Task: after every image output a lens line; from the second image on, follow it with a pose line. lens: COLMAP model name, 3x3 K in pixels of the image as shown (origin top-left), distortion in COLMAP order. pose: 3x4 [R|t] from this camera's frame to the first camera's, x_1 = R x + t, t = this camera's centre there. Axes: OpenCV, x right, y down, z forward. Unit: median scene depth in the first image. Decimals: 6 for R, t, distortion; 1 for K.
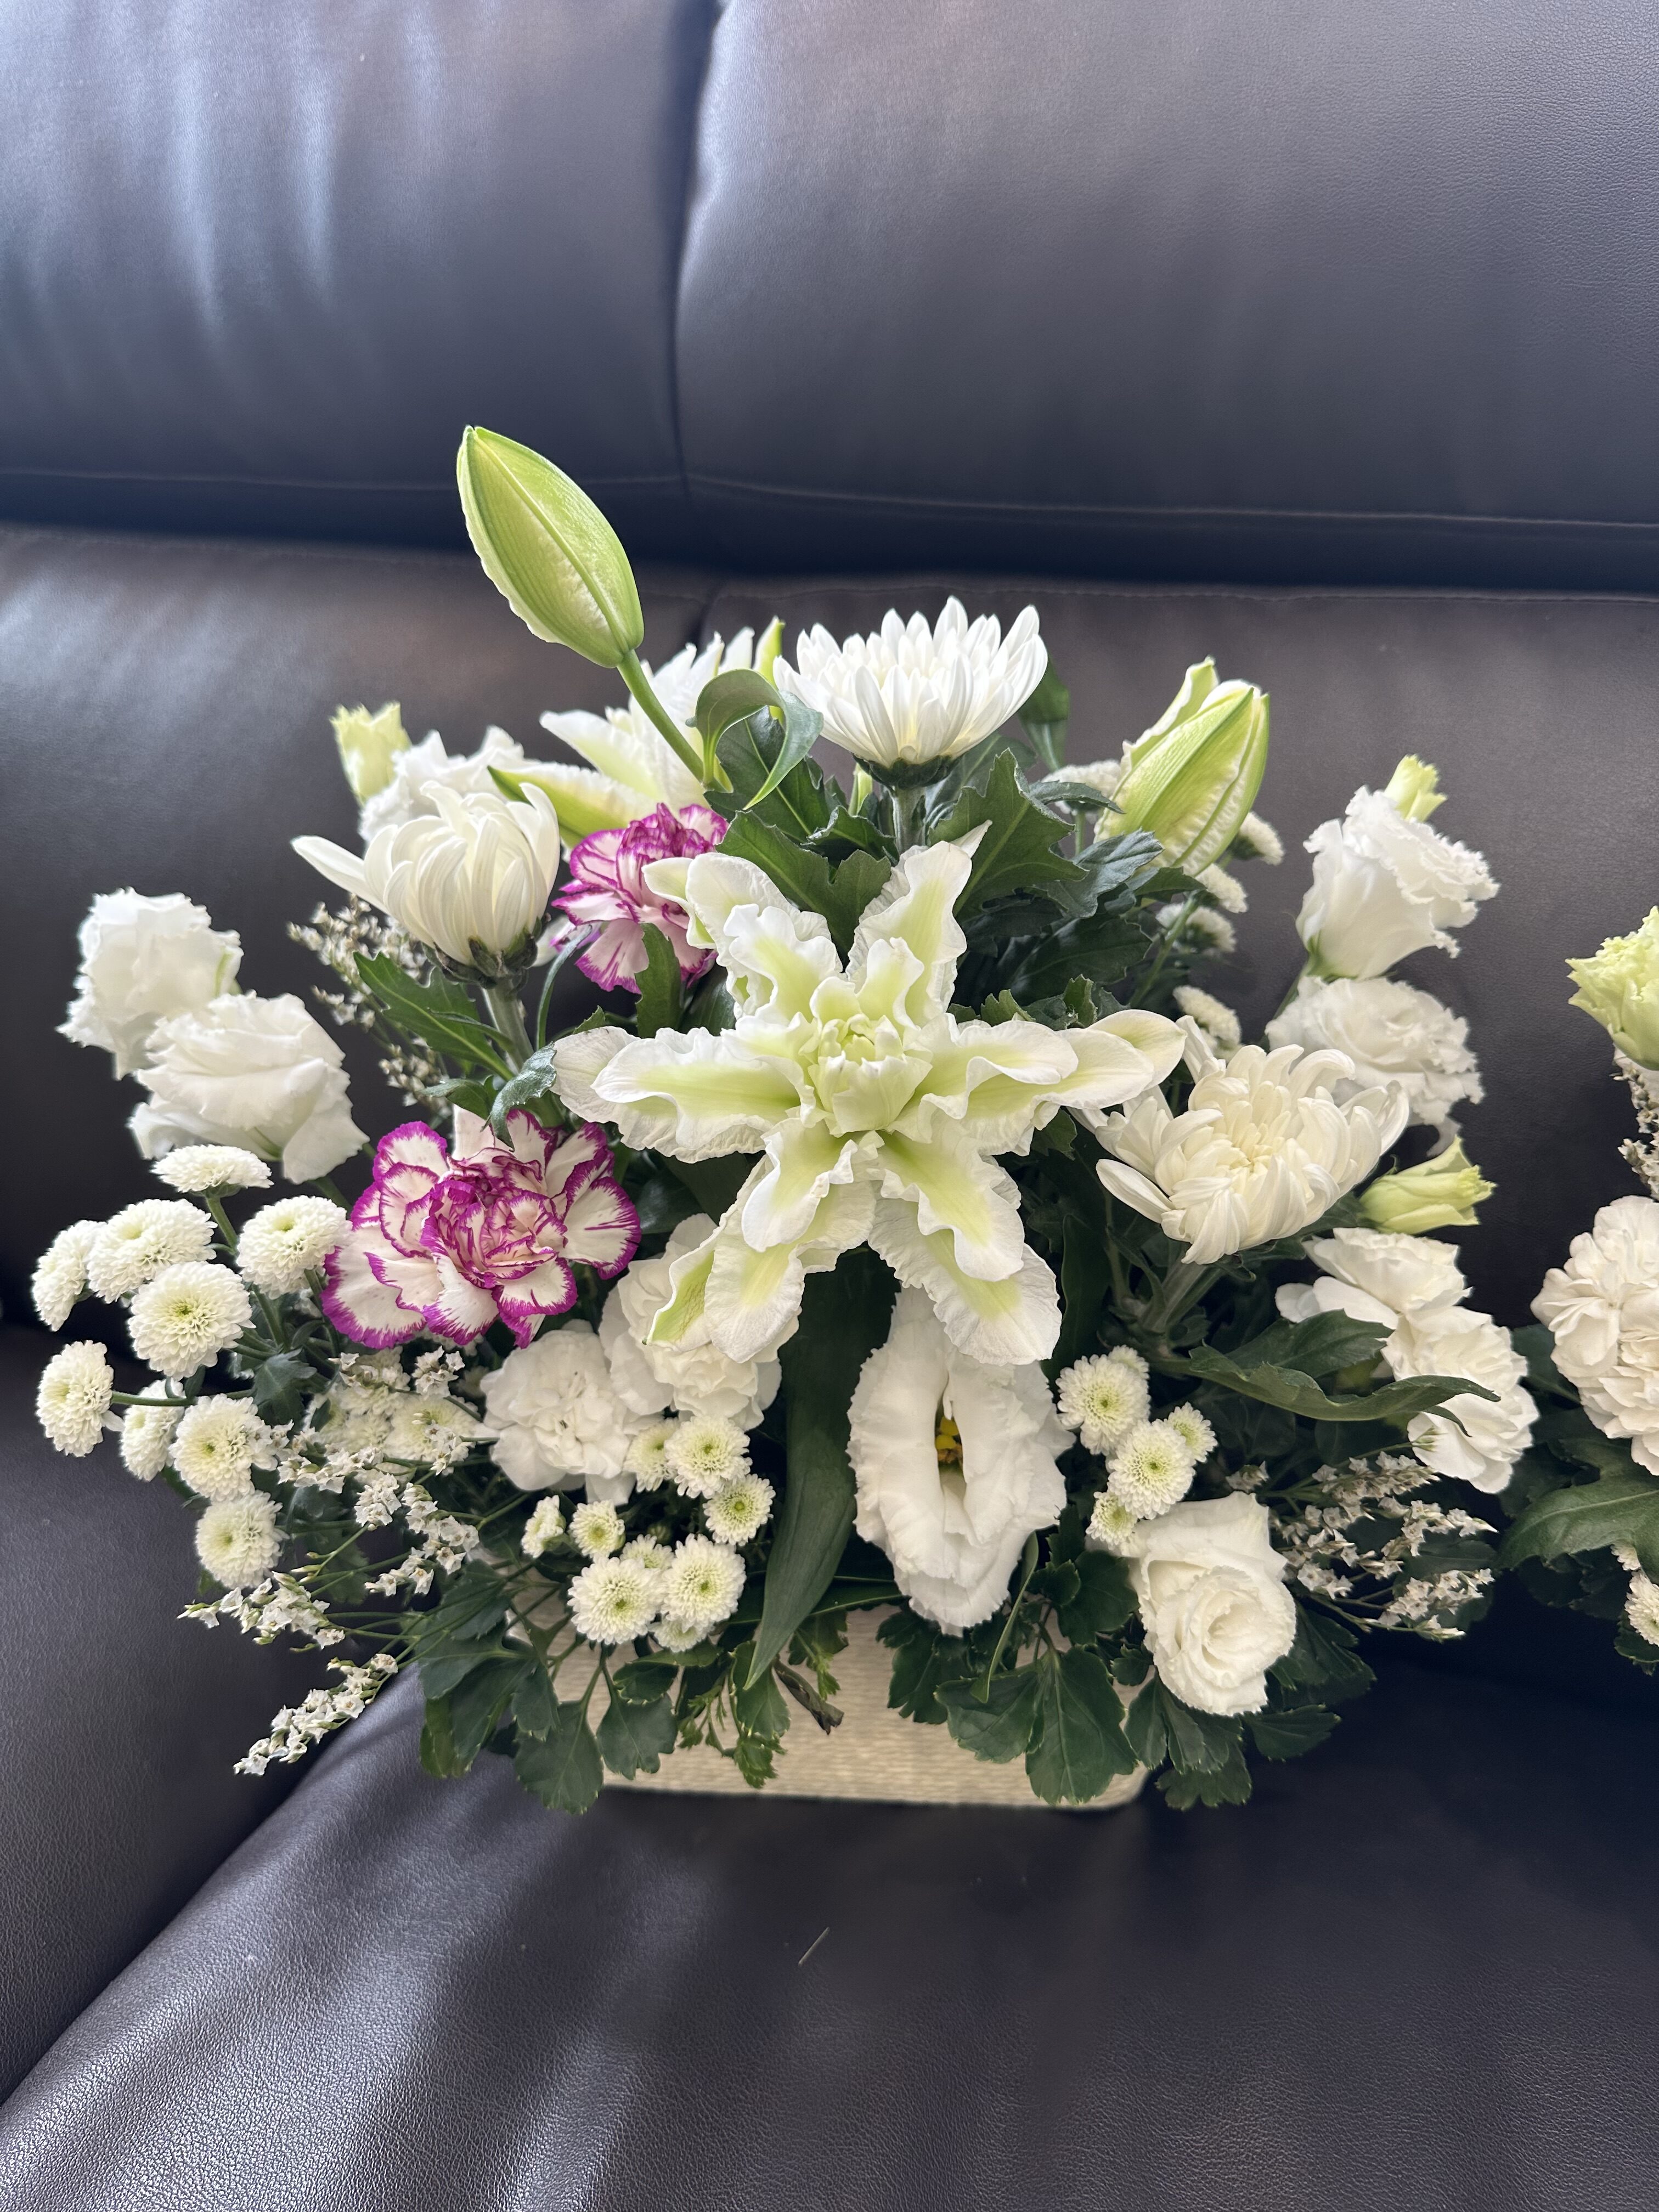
lens RADIAL K [[1528.1, 0, 829.5], [0, 1528.1, 1106.0], [0, 0, 1]] dist [0.156178, -0.348933]
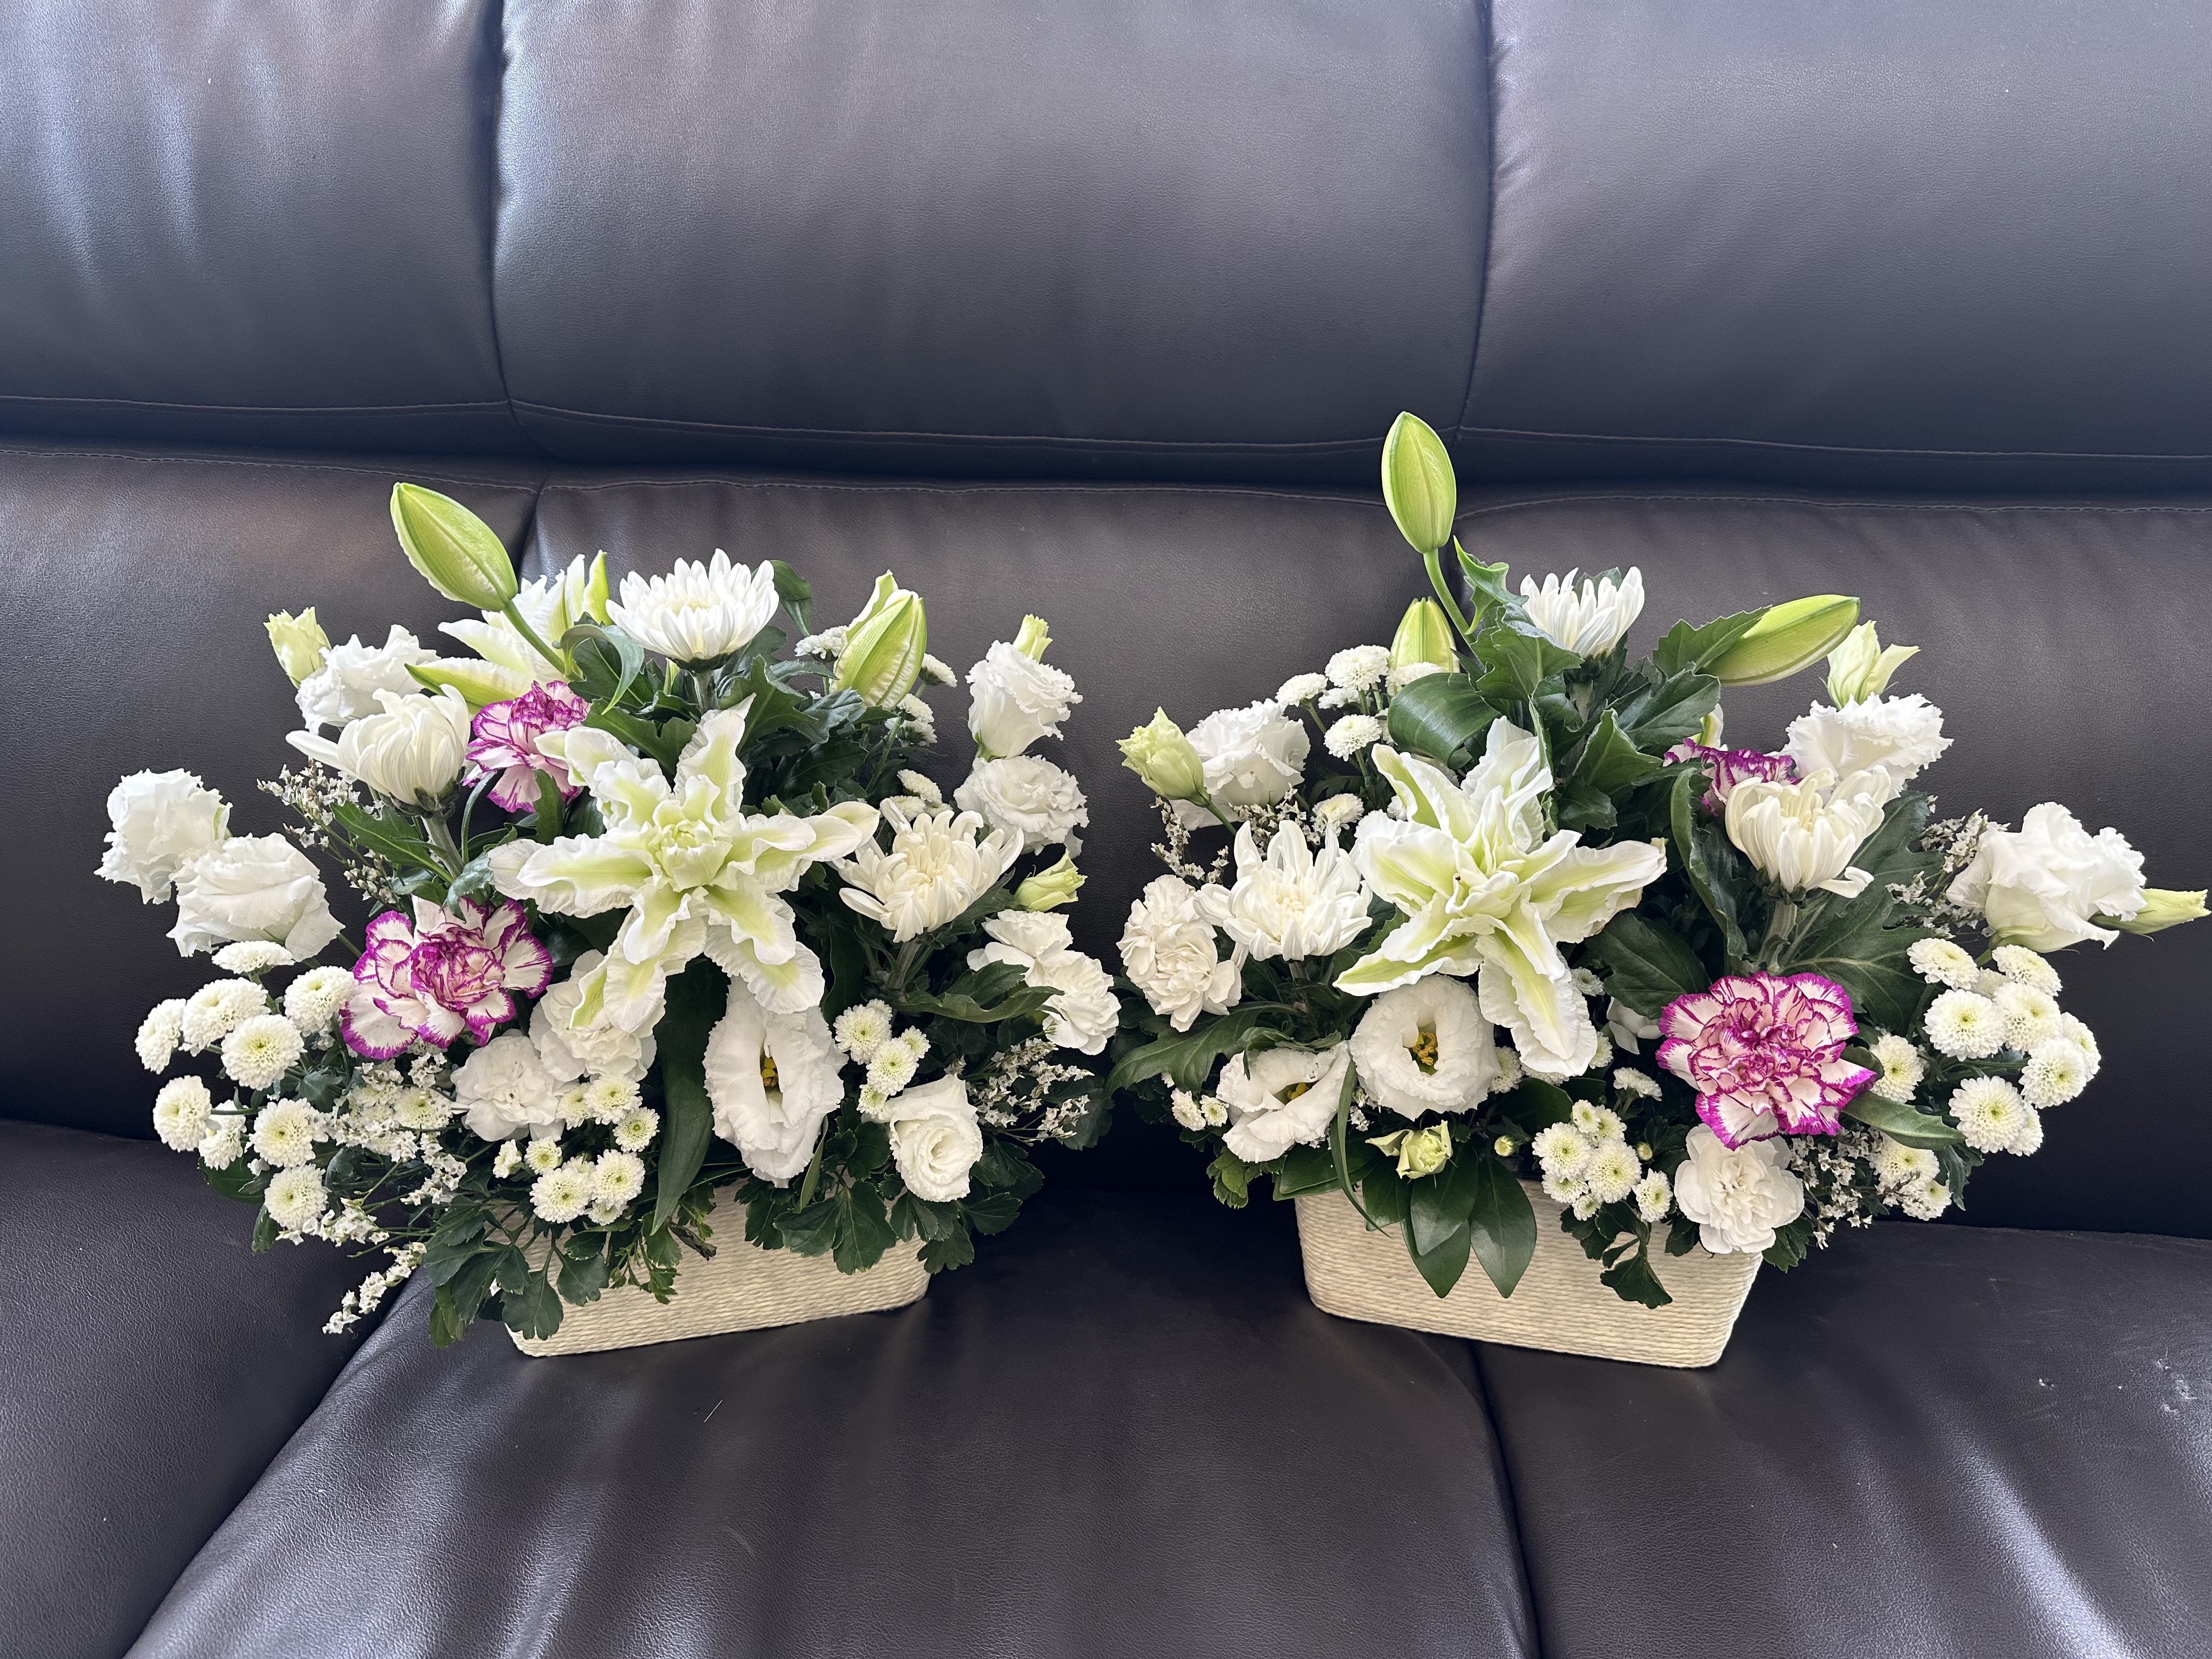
lens RADIAL K [[1528.1, 0, 1110.5], [0, 1528.1, 832.4], [0, 0, 1]] dist [0.156178, -0.348933]
pose [[0.958537, -0.096731, 0.268047, 0.010760], [0.095588, 0.995270, 0.017344, -0.025994], [-0.268457, 0.008998, 0.963250, -0.670053]]
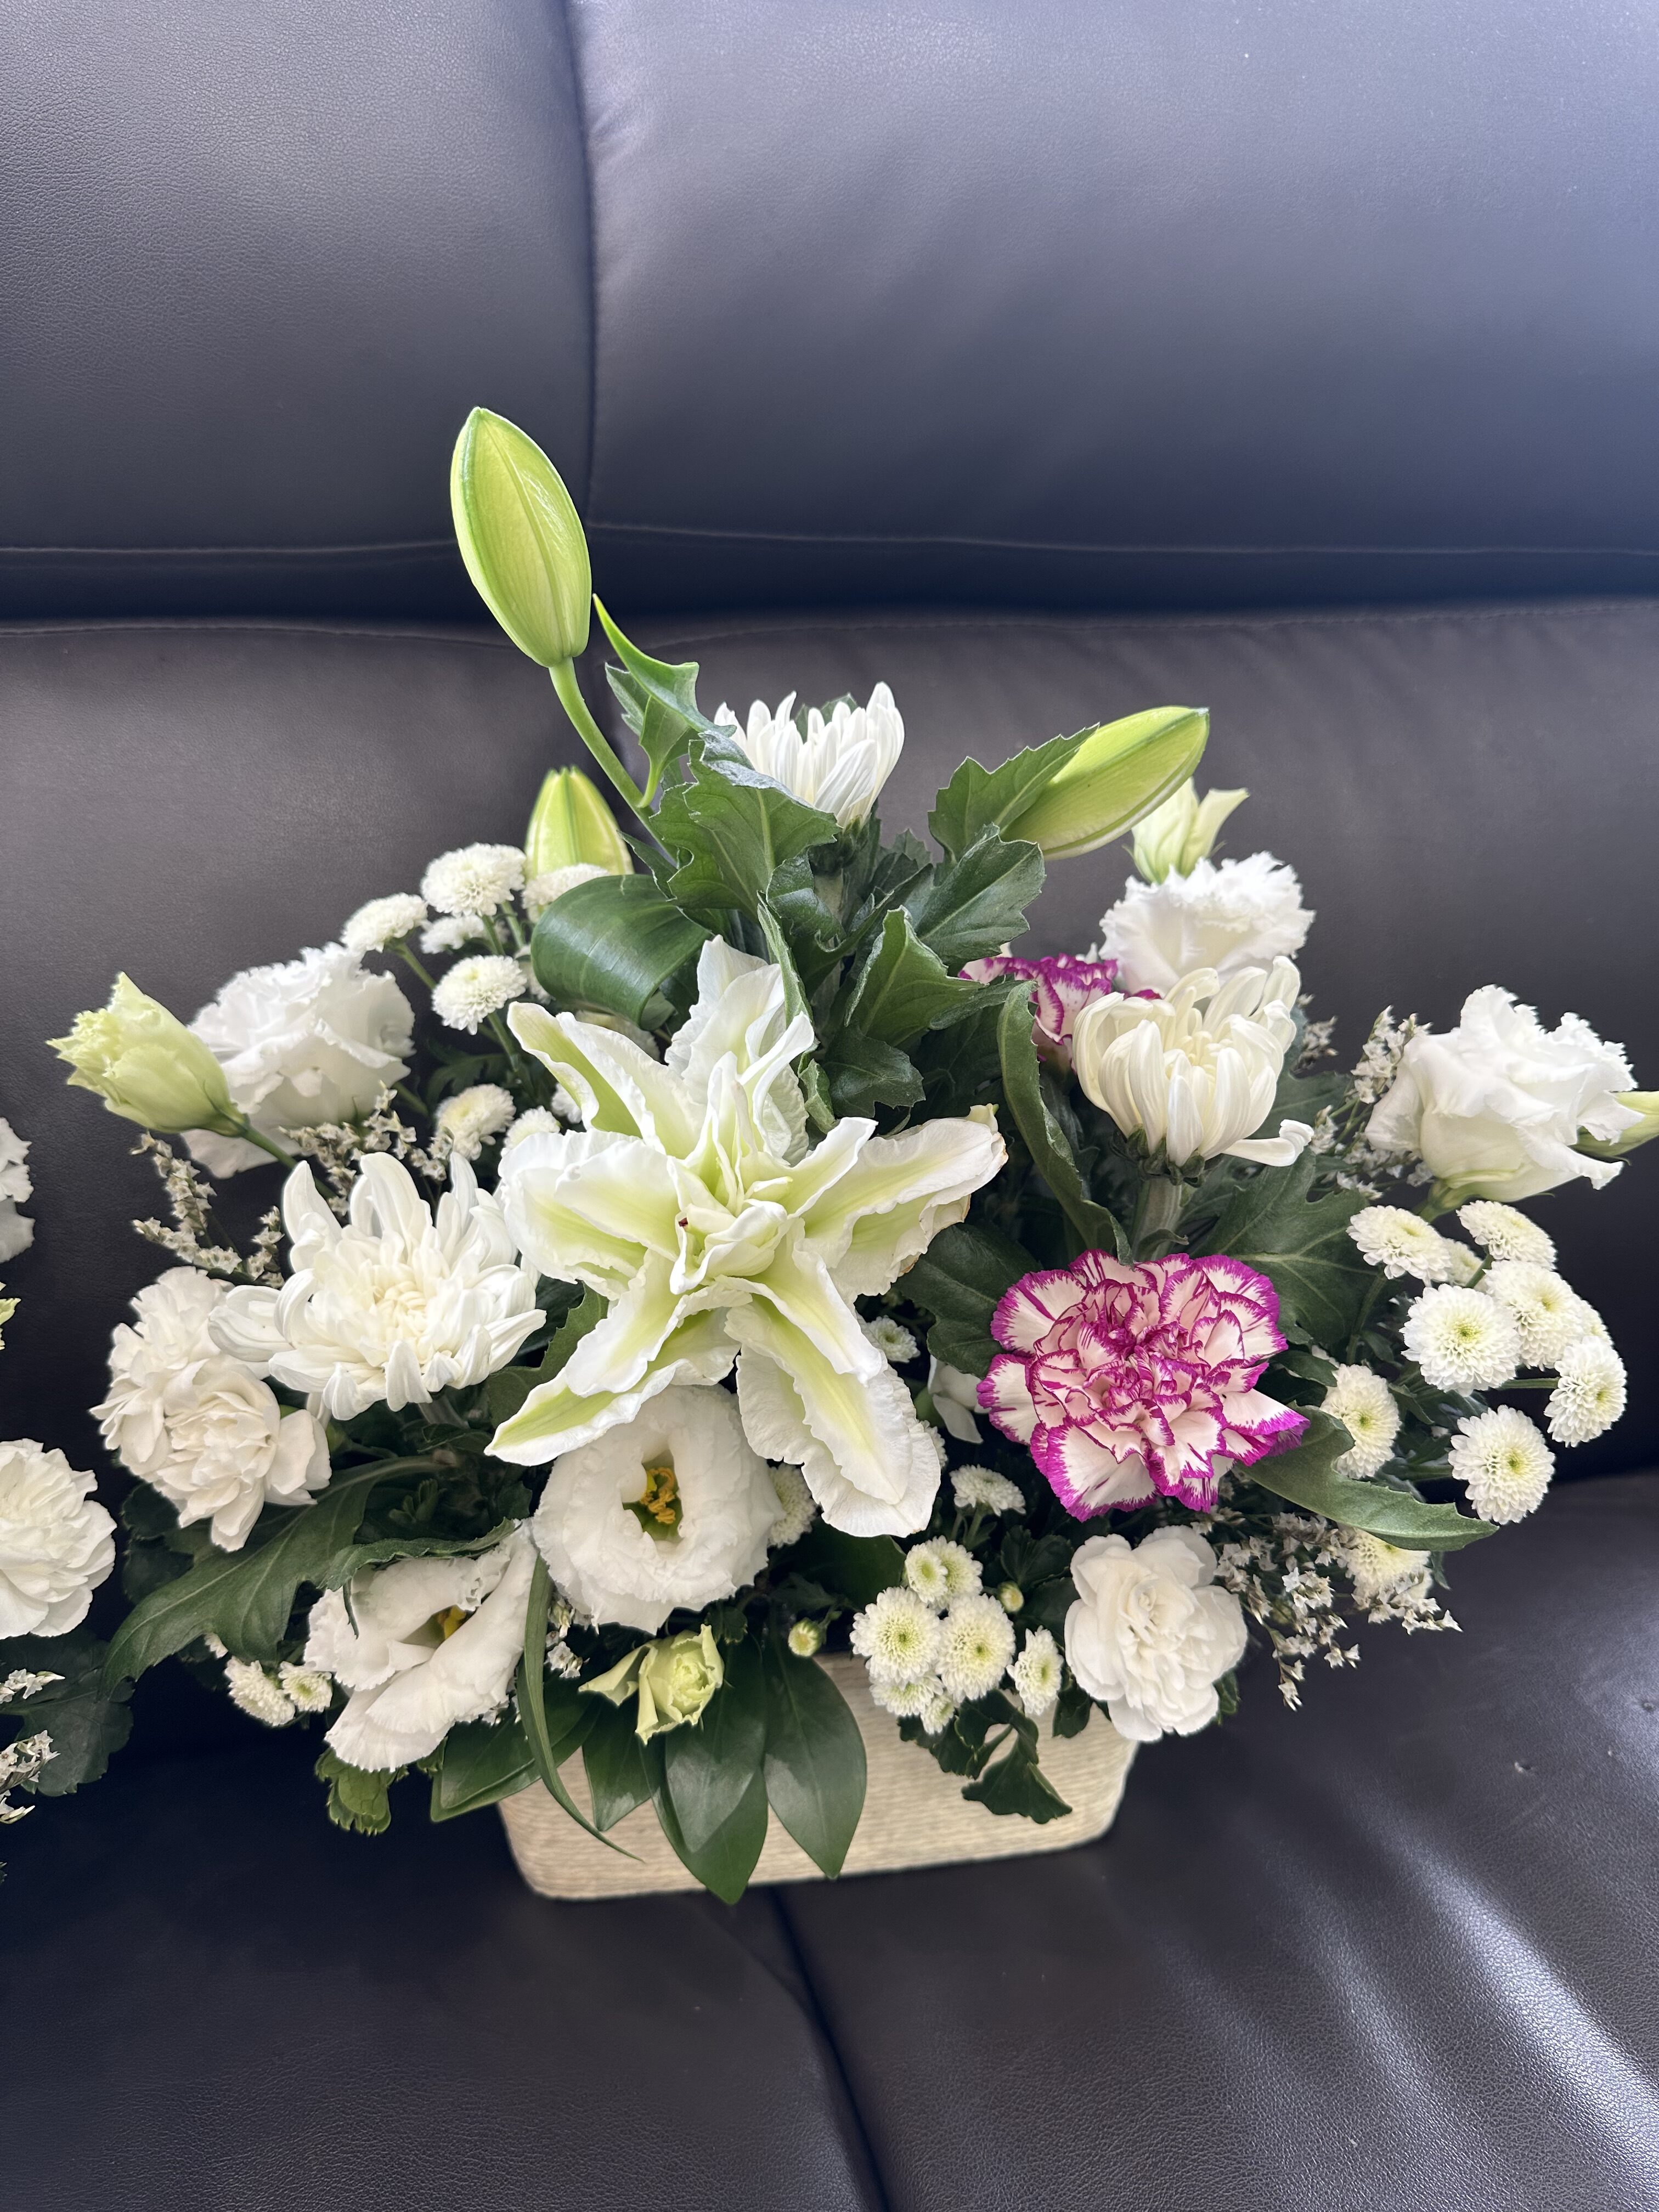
lens RADIAL K [[1528.1, 0, 829.5], [0, 1528.1, 1106.0], [0, 0, 1]] dist [0.156178, -0.348933]
pose [[0.794861, -0.215947, 0.567065, 0.341515], [0.204085, 0.975229, 0.085314, -0.043729], [-0.571442, 0.047917, 0.819243, -0.039057]]
